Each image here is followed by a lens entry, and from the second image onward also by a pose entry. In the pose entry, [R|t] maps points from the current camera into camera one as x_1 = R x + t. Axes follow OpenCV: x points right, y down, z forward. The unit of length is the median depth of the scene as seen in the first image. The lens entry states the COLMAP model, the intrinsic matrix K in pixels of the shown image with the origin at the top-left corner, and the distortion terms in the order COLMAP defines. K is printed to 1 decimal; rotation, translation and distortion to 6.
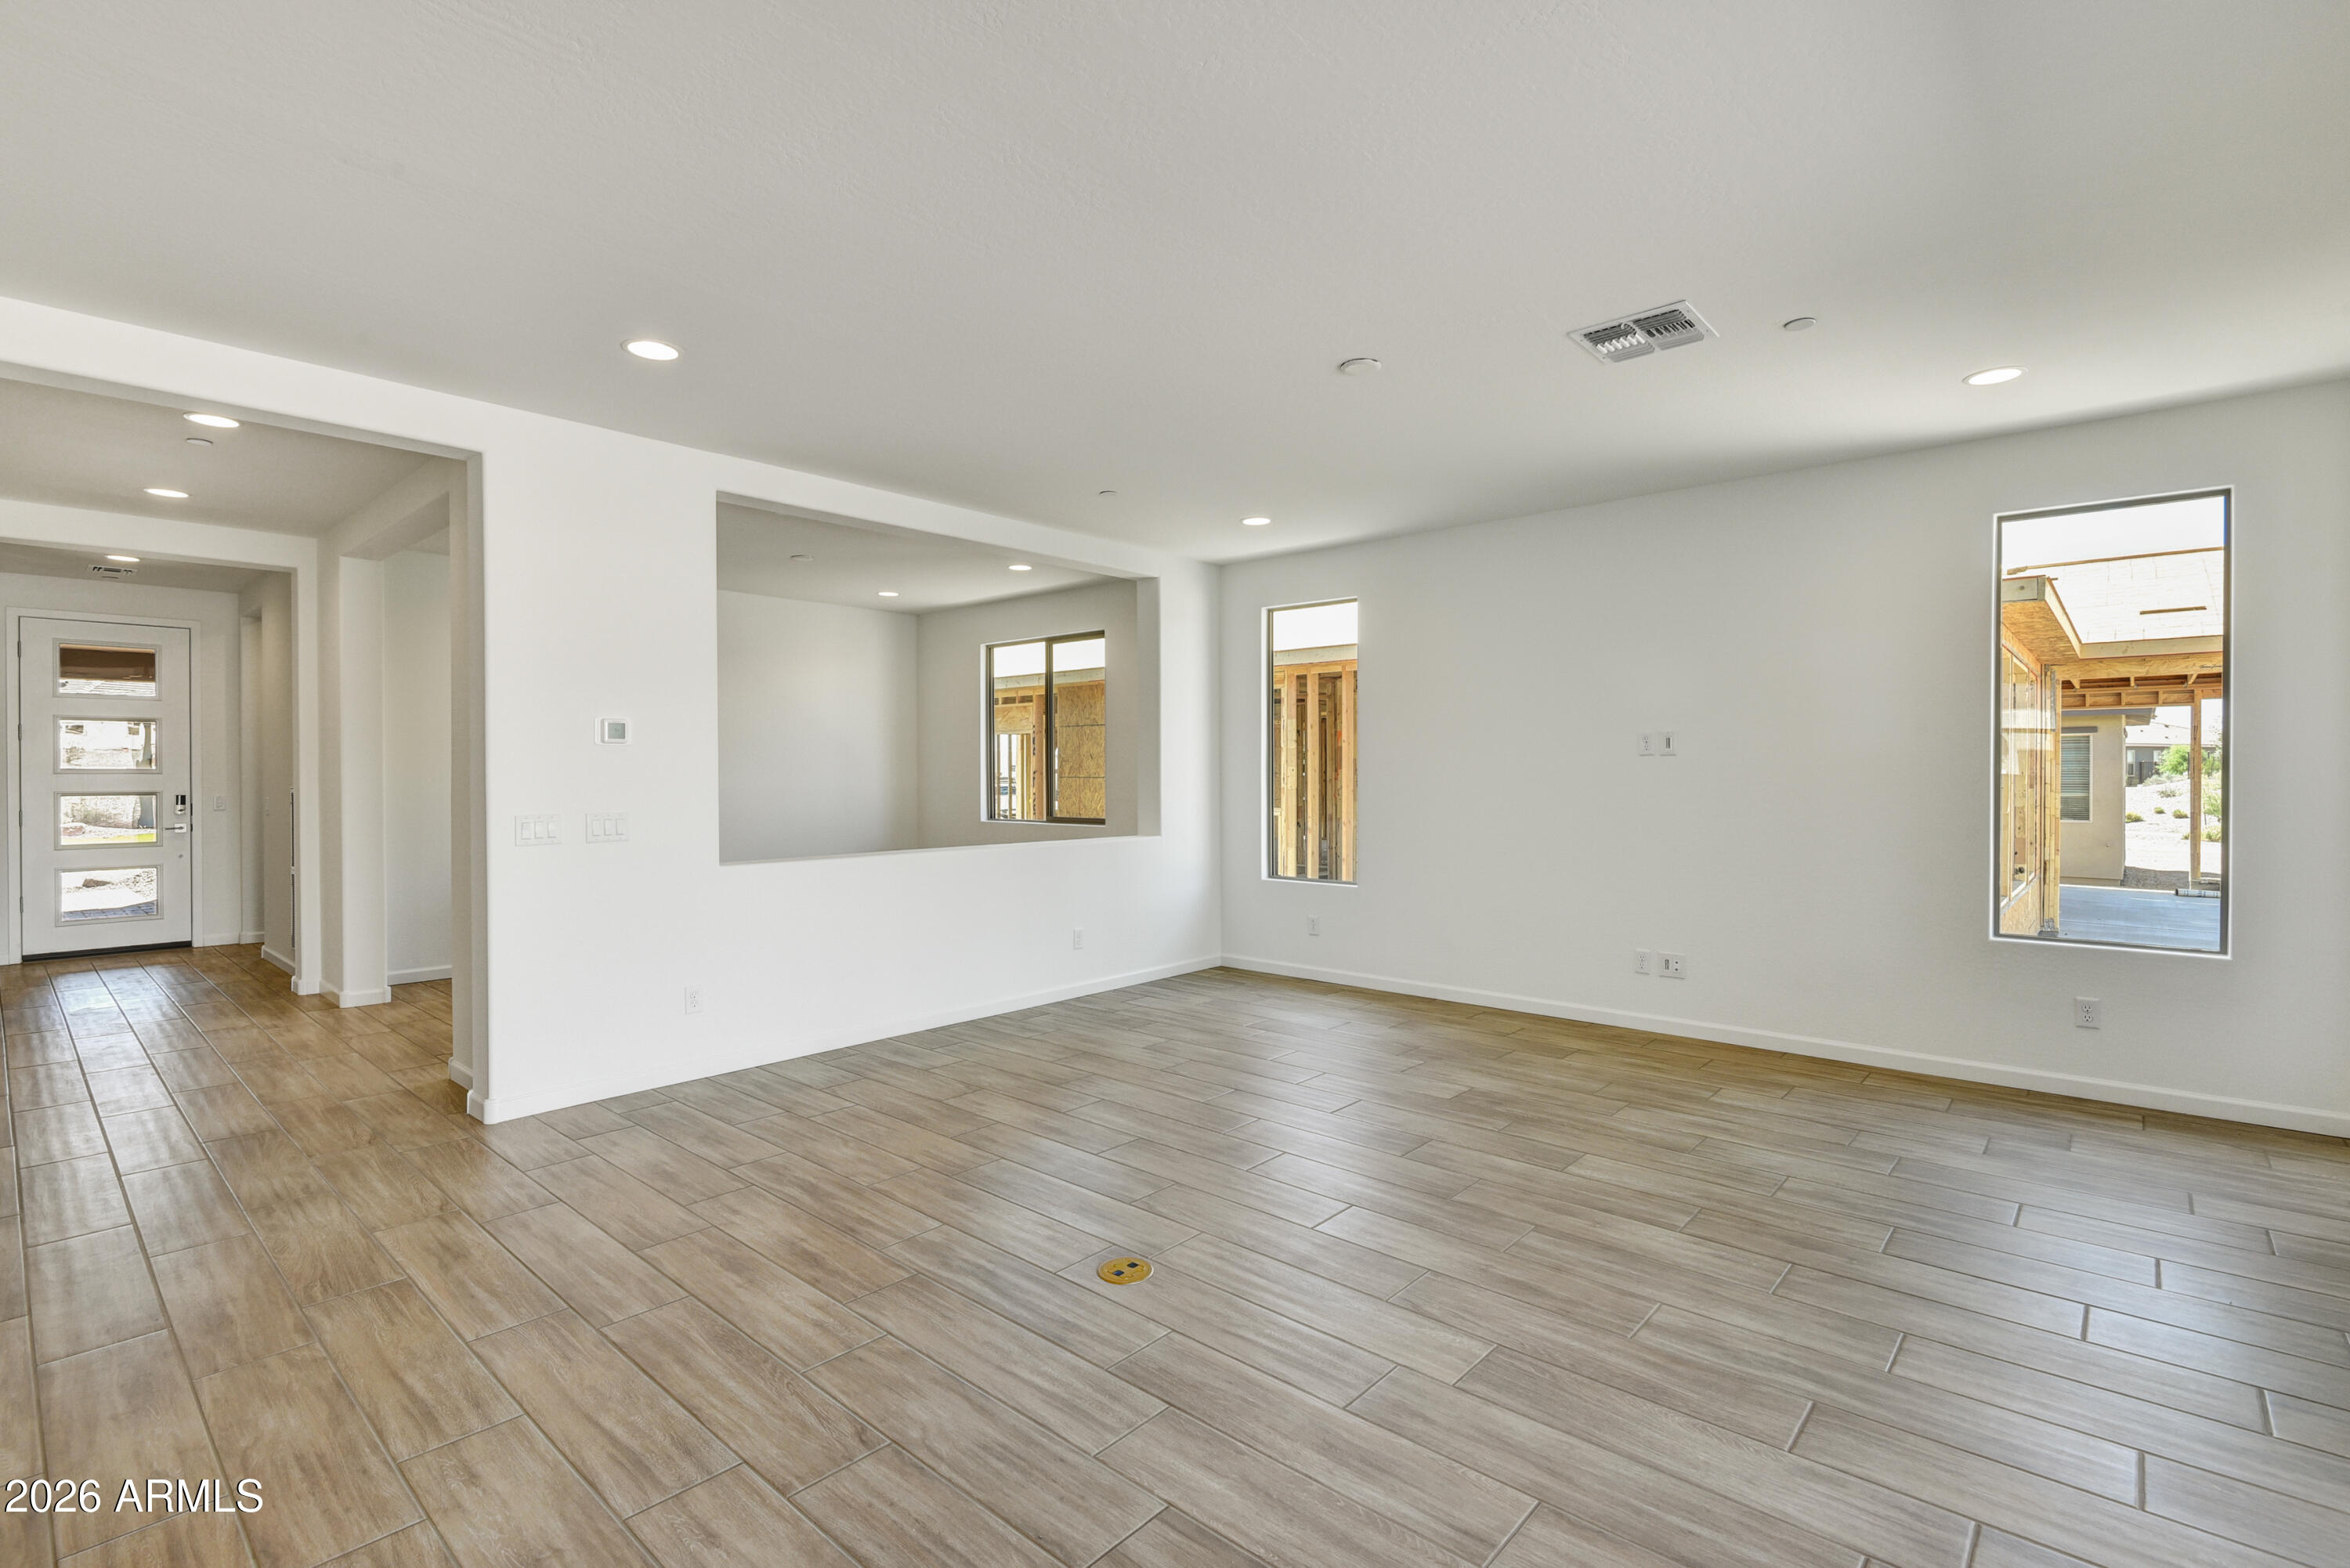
lens RADIAL K [[1074.8, 0, 1171.3], [0, 1074.8, 789.8], [0, 0, 1]] dist [0.001236, -0.004599]
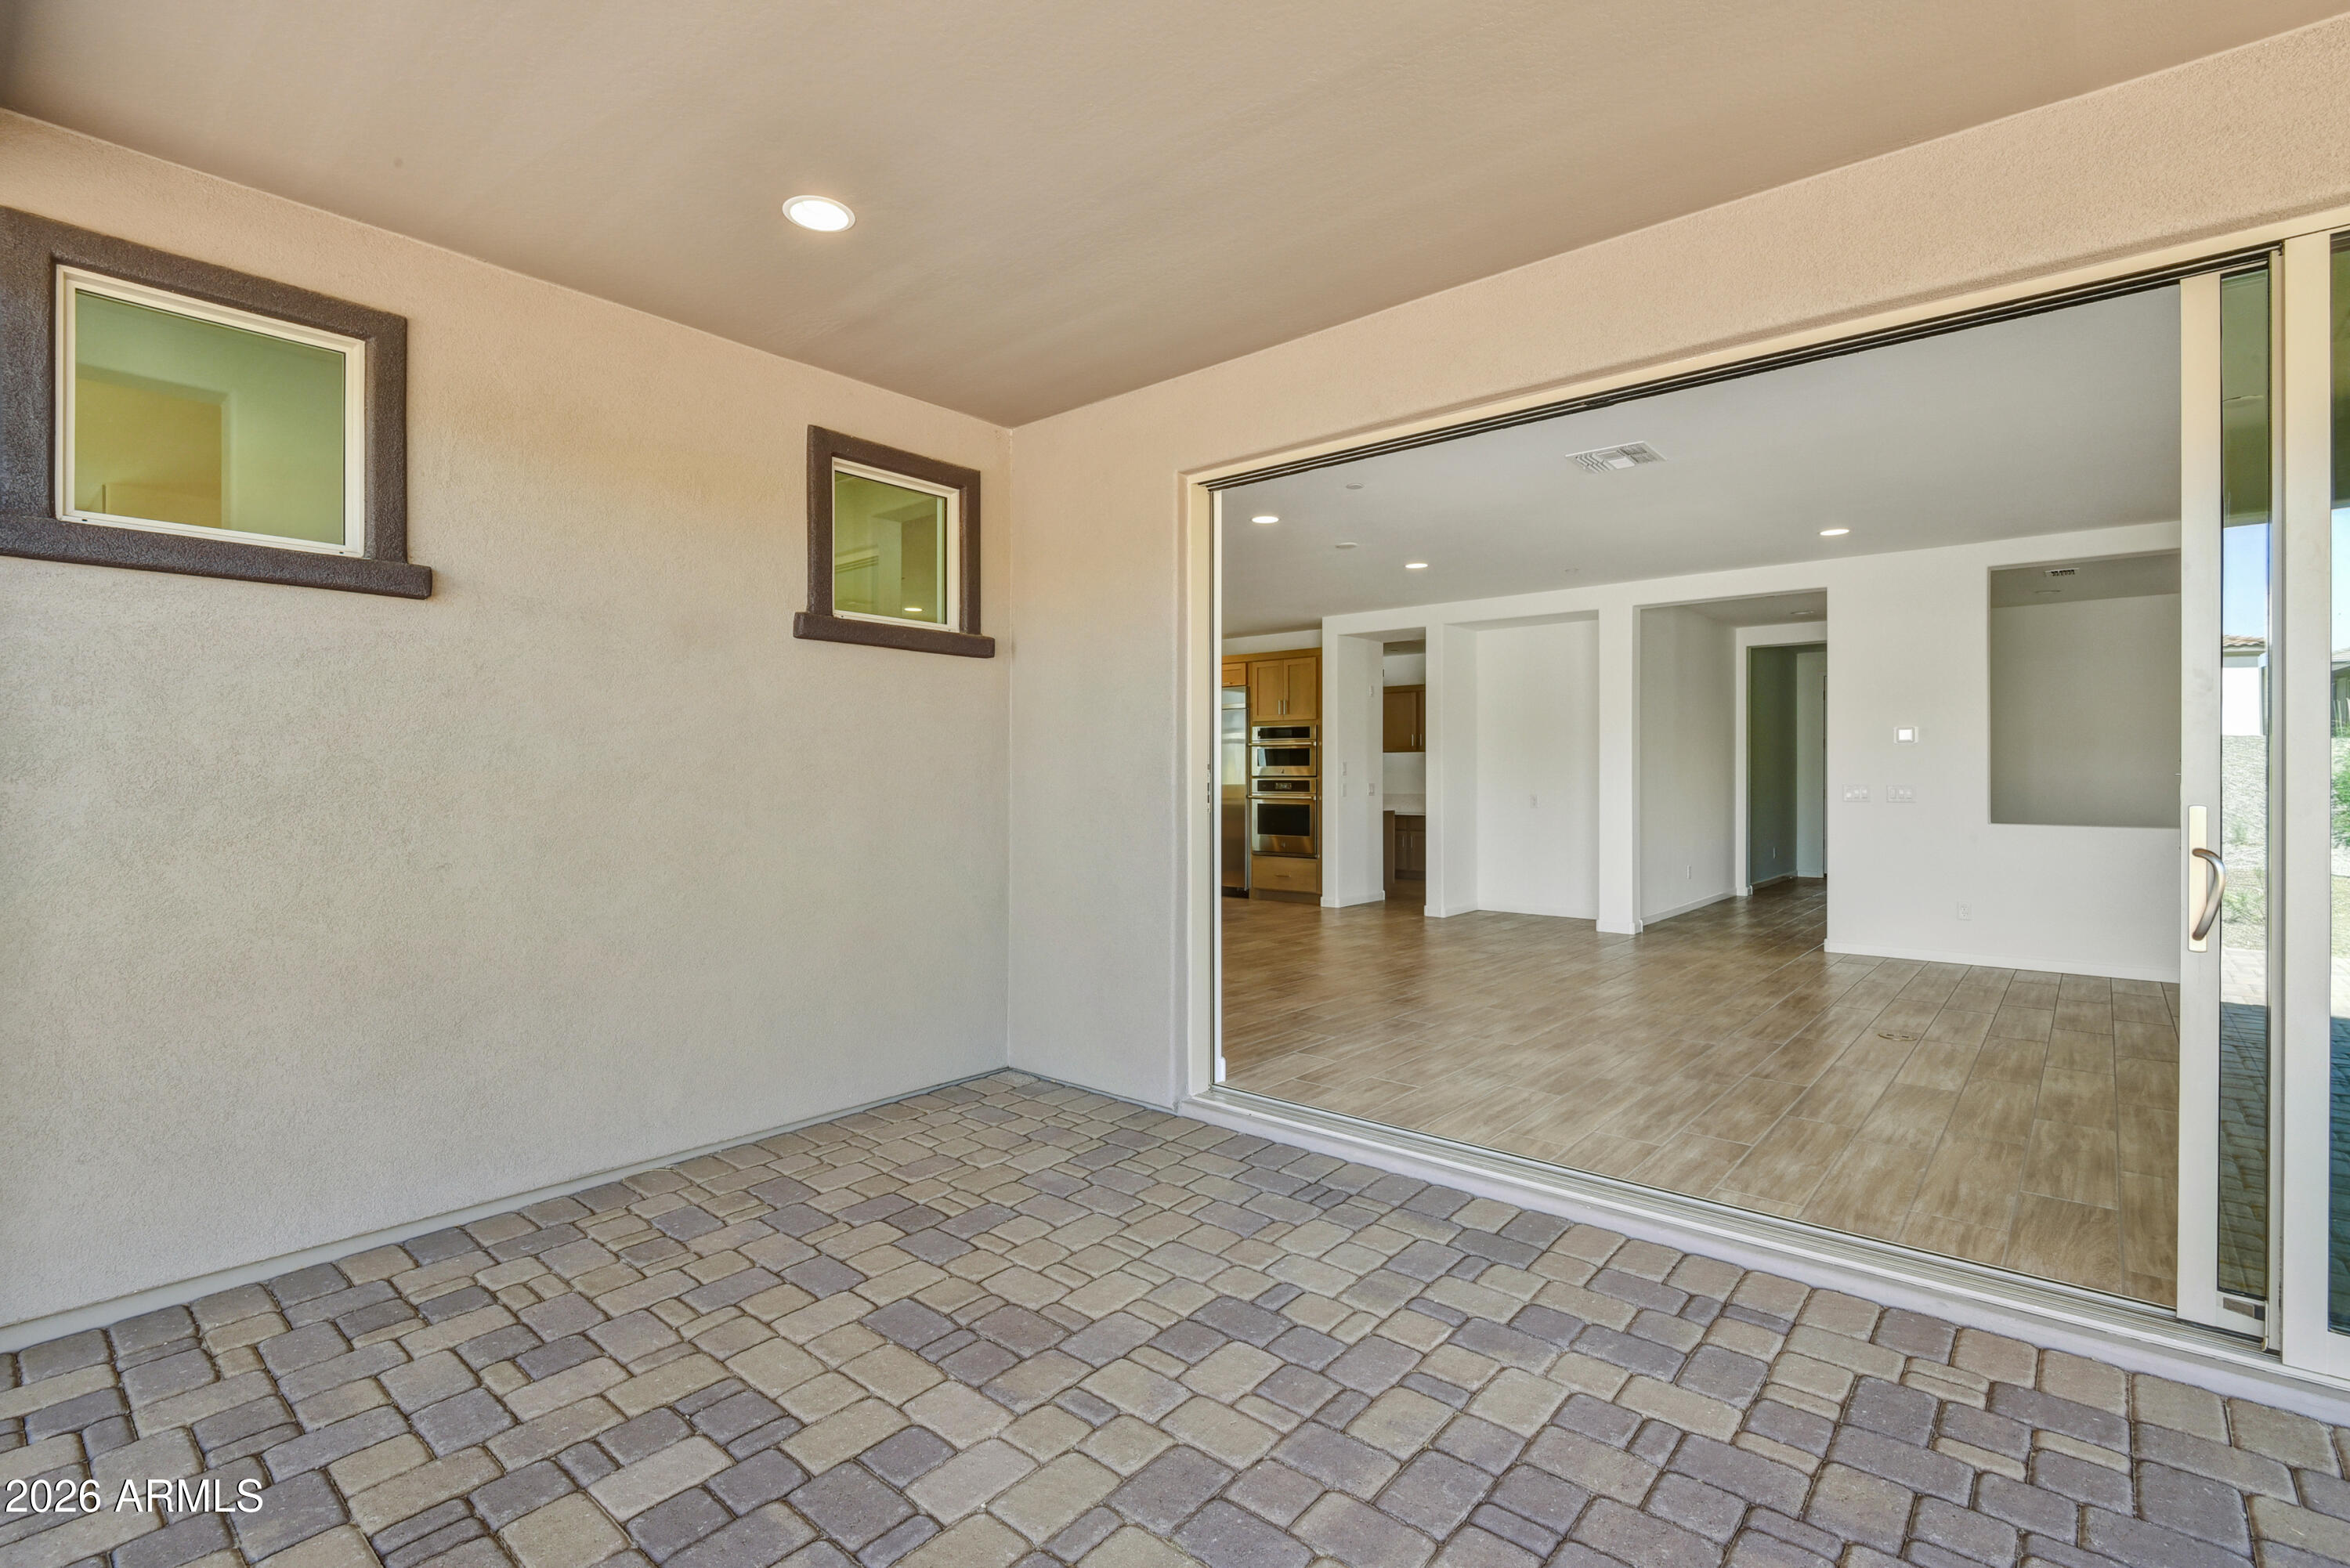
lens RADIAL K [[1074.8, 0, 1171.7], [0, 1074.8, 782.7], [0, 0, 1]] dist [0.001236, -0.004599]
pose [[0.017700, 0.009337, -0.999800, 1.264332], [-0.020592, 0.999748, 0.008972, 0.029414], [0.999631, 0.020429, 0.017888, -0.172170]]
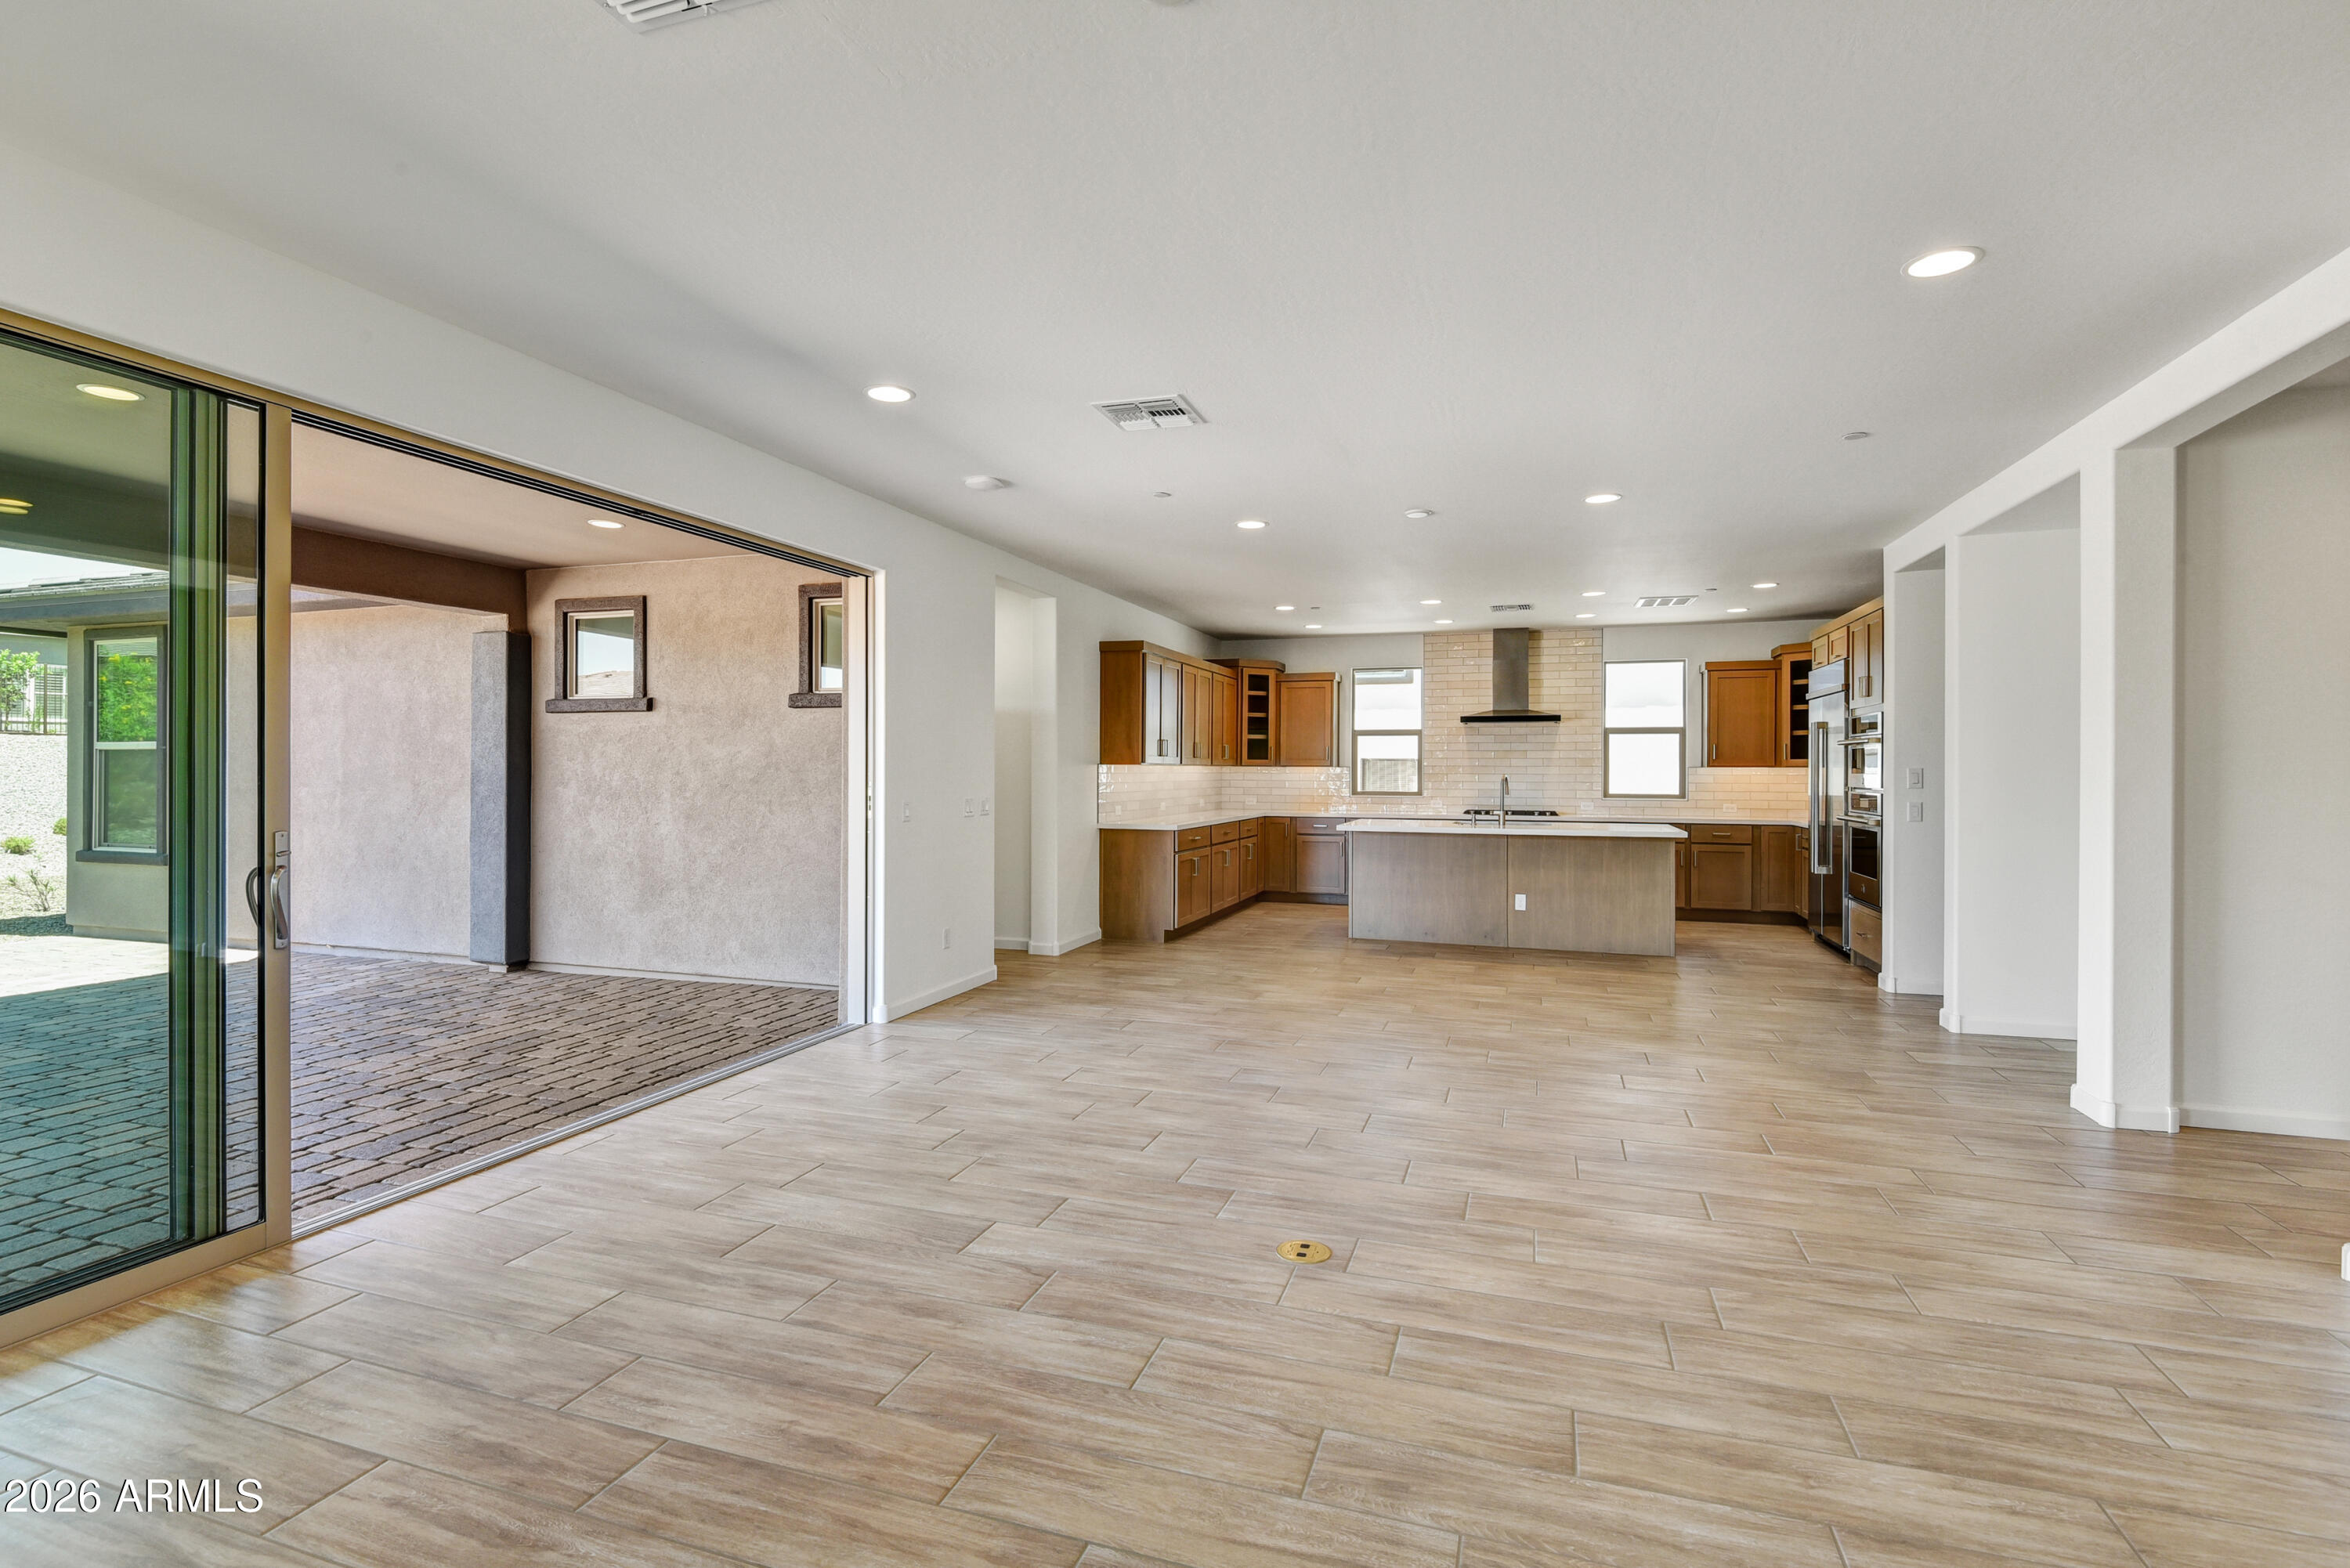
lens RADIAL K [[1074.8, 0, 1168.6], [0, 1074.8, 787.9], [0, 0, 1]] dist [0.001236, -0.004599]
pose [[-0.919571, 0.007162, -0.392859, 0.358665], [-0.007249, 0.999354, 0.035186, -0.026591], [0.392858, 0.035204, -0.918925, 1.405189]]
